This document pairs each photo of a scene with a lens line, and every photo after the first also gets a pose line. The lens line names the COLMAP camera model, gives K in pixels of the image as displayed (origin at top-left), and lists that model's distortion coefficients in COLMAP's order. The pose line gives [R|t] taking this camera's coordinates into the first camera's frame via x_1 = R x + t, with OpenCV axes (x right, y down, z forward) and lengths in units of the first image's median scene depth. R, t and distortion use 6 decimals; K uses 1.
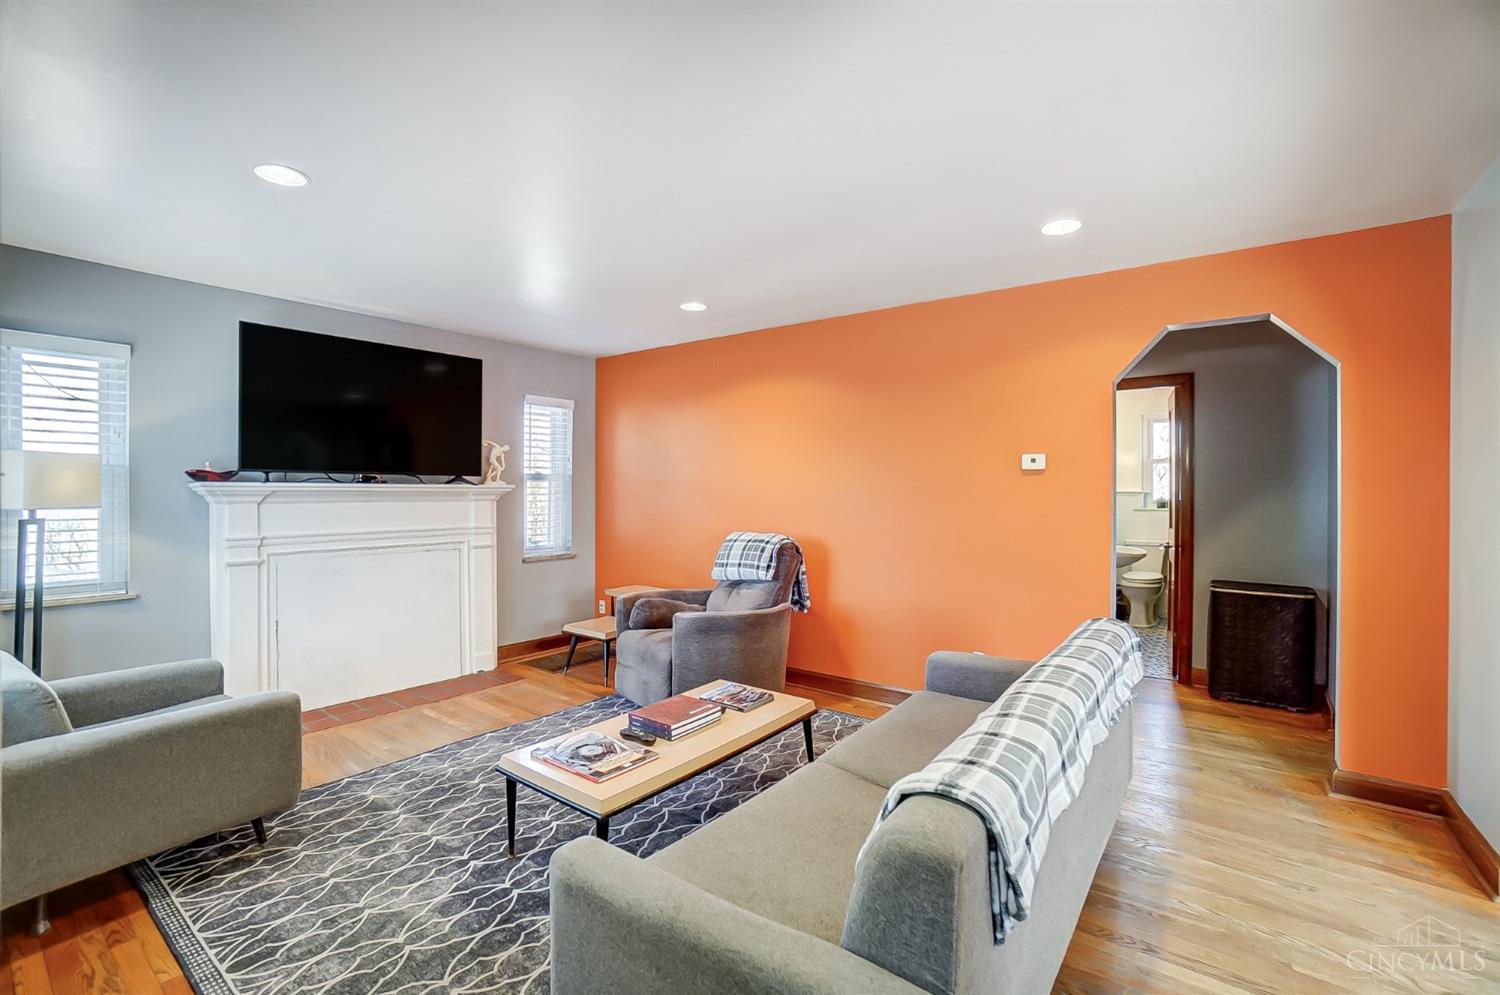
lens RADIAL K [[673.9, 0, 751.0], [0, 673.9, 506.7], [0, 0, 1]] dist [-0.014856, 0.000528]
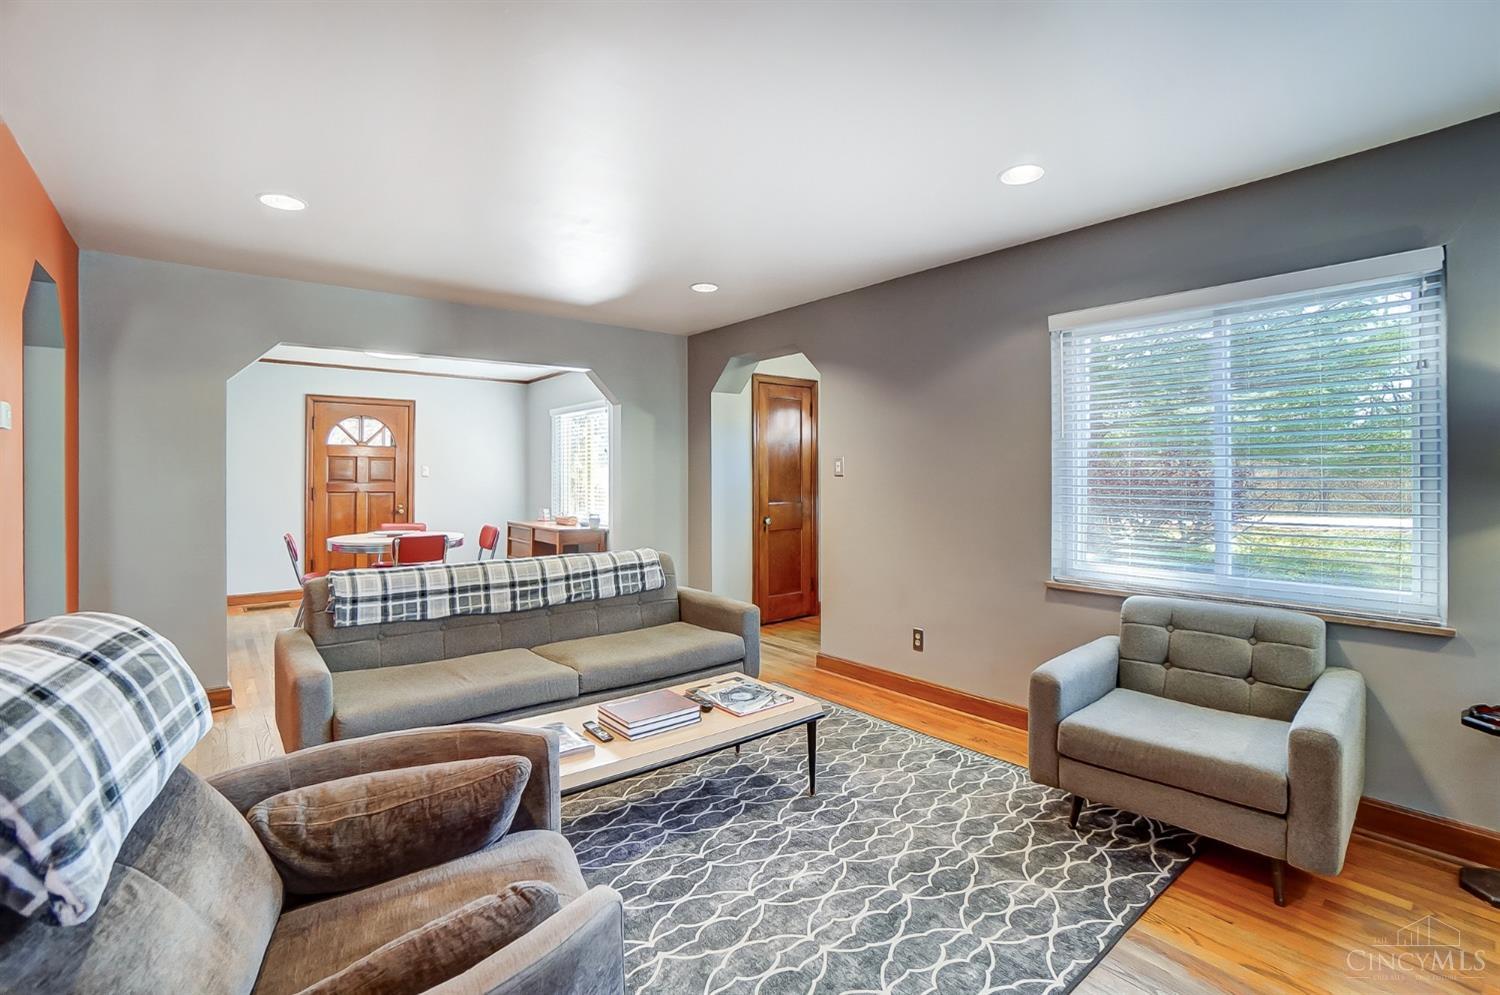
lens RADIAL K [[673.9, 0, 753.1], [0, 673.9, 486.9], [0, 0, 1]] dist [-0.014856, 0.000528]
pose [[-0.973148, -0.003186, 0.230159, -0.509157], [0.006185, 0.999181, 0.039981, -0.032444], [-0.230098, 0.040331, -0.972331, 2.054227]]
